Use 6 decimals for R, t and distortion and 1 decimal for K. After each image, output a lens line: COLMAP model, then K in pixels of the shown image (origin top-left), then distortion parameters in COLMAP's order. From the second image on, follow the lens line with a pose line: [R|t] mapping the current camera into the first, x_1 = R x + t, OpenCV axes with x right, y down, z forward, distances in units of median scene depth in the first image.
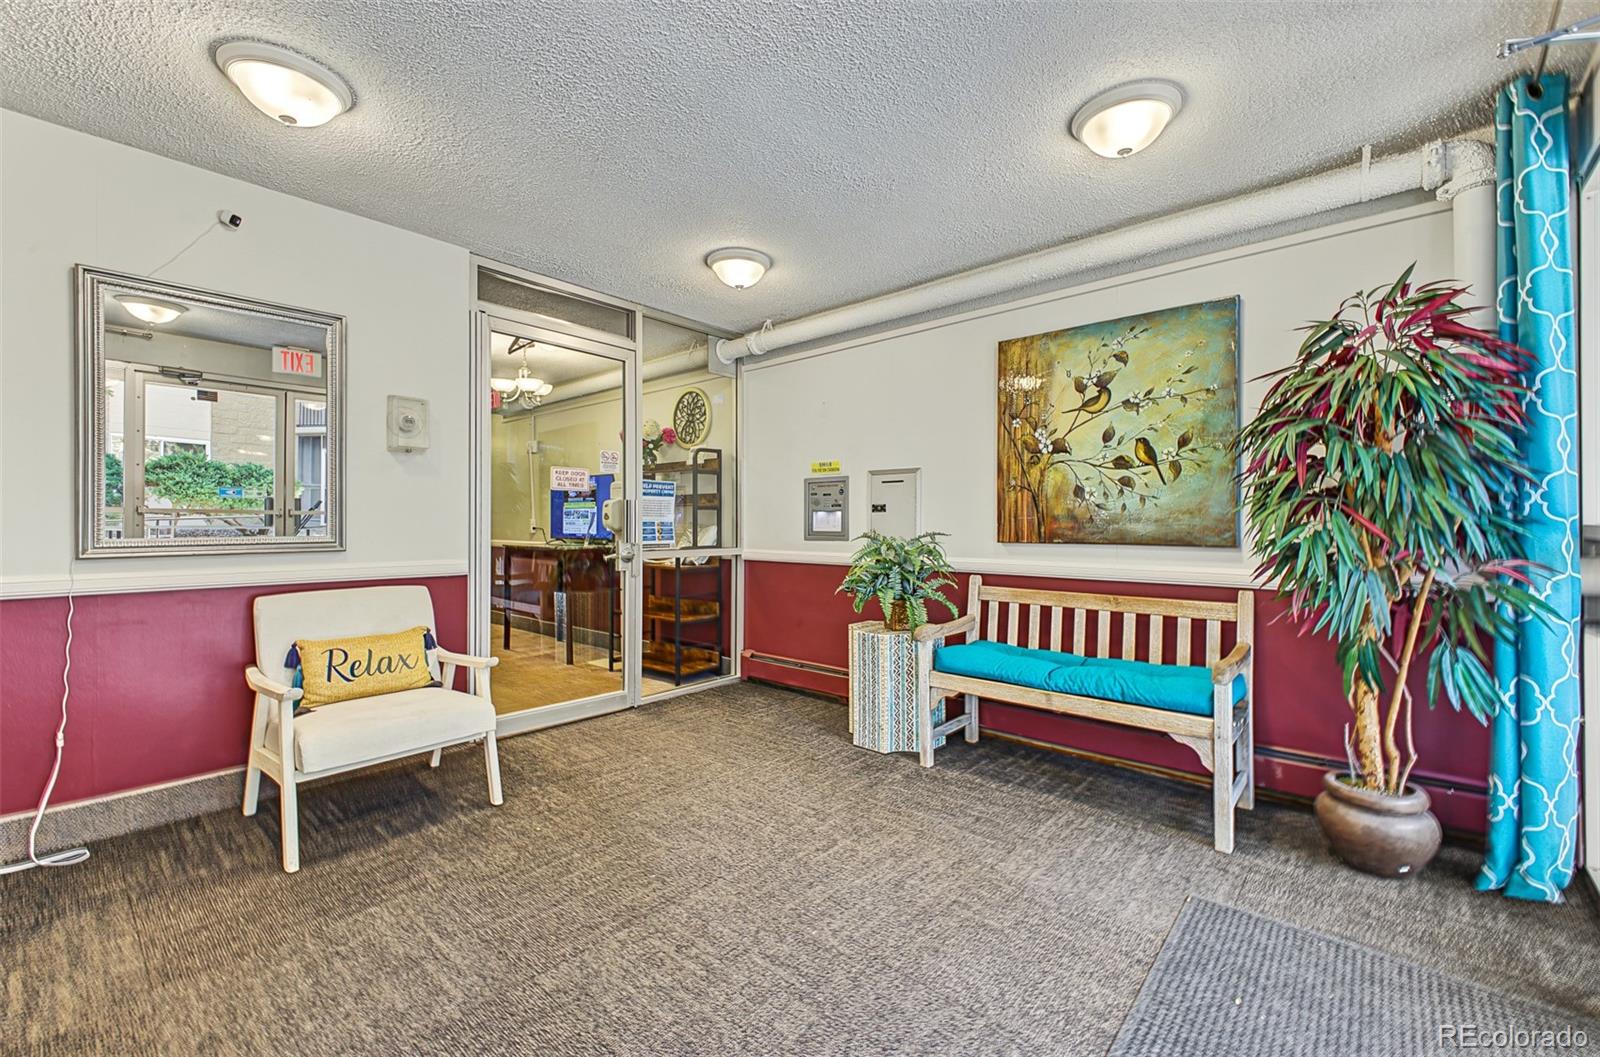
lens RADIAL K [[648.0, 0, 800.1], [0, 648.0, 520.7], [0, 0, 1]] dist [-0.001261, -0.000142]
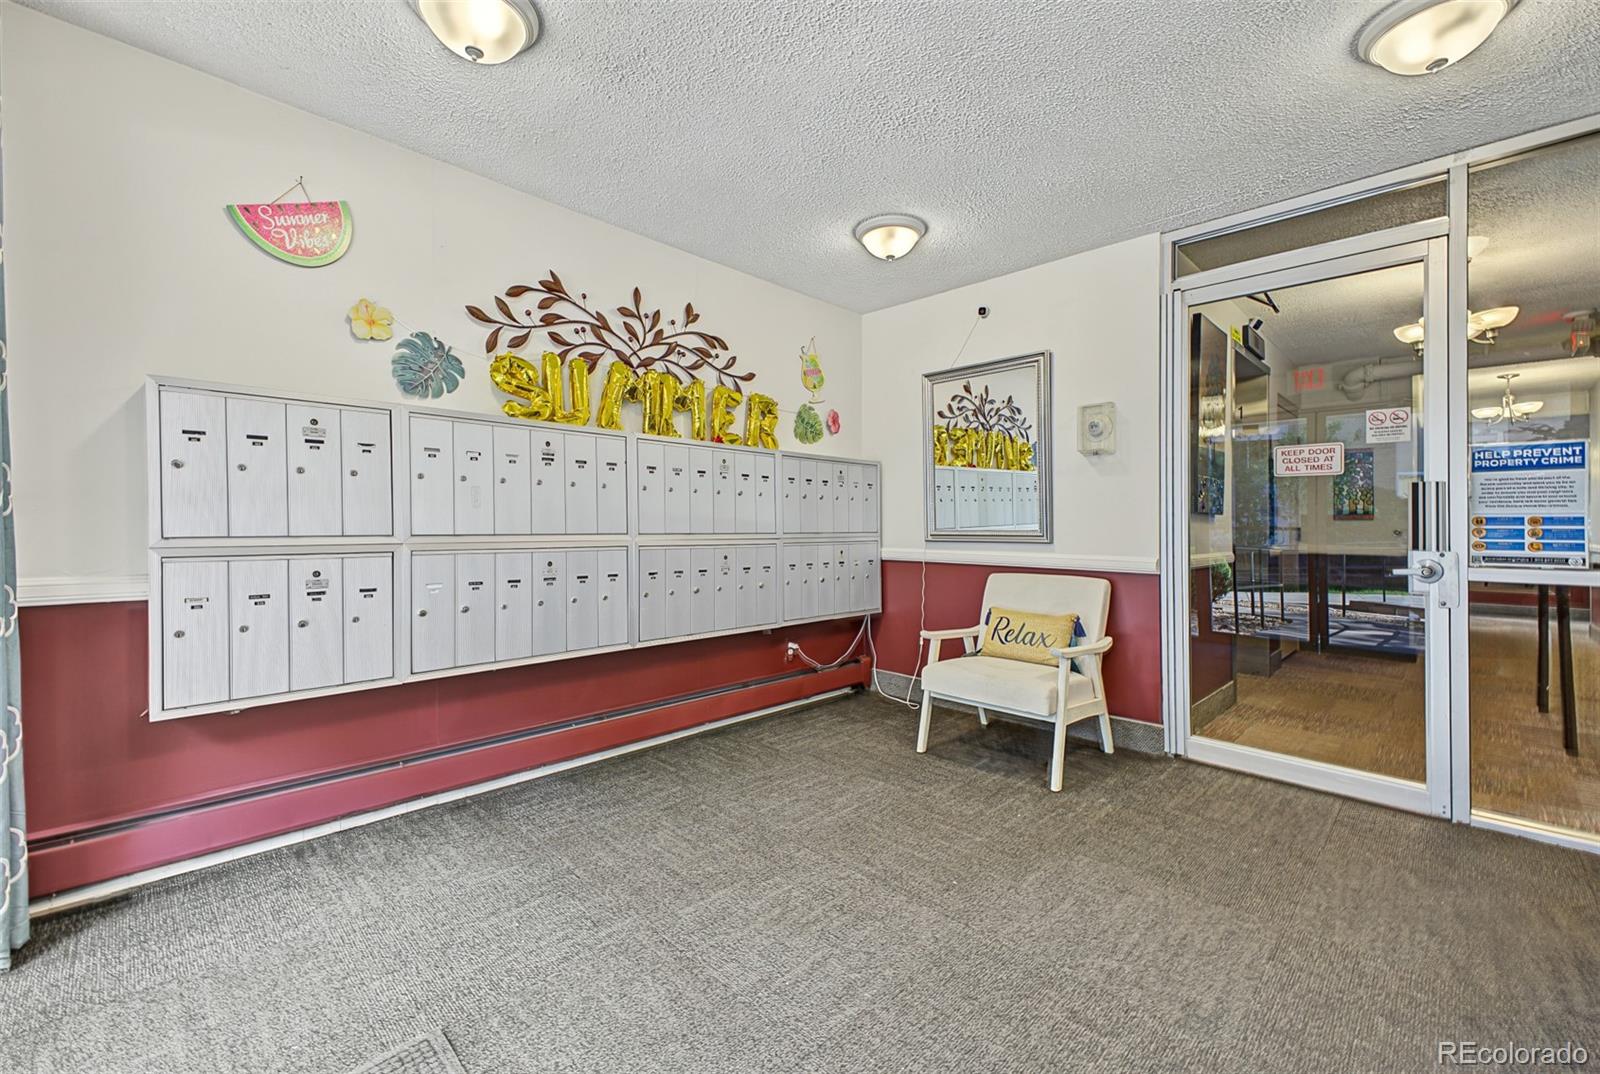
lens RADIAL K [[662.7, 0, 800.9], [0, 662.7, 526.9], [0, 0, 1]] dist [0.001276, 0.000054]
pose [[-0.051537, 0.006734, -0.998648, 0.548004], [0.004135, 0.999970, 0.006529, 0.006121], [0.998663, -0.003793, -0.051564, 0.583069]]
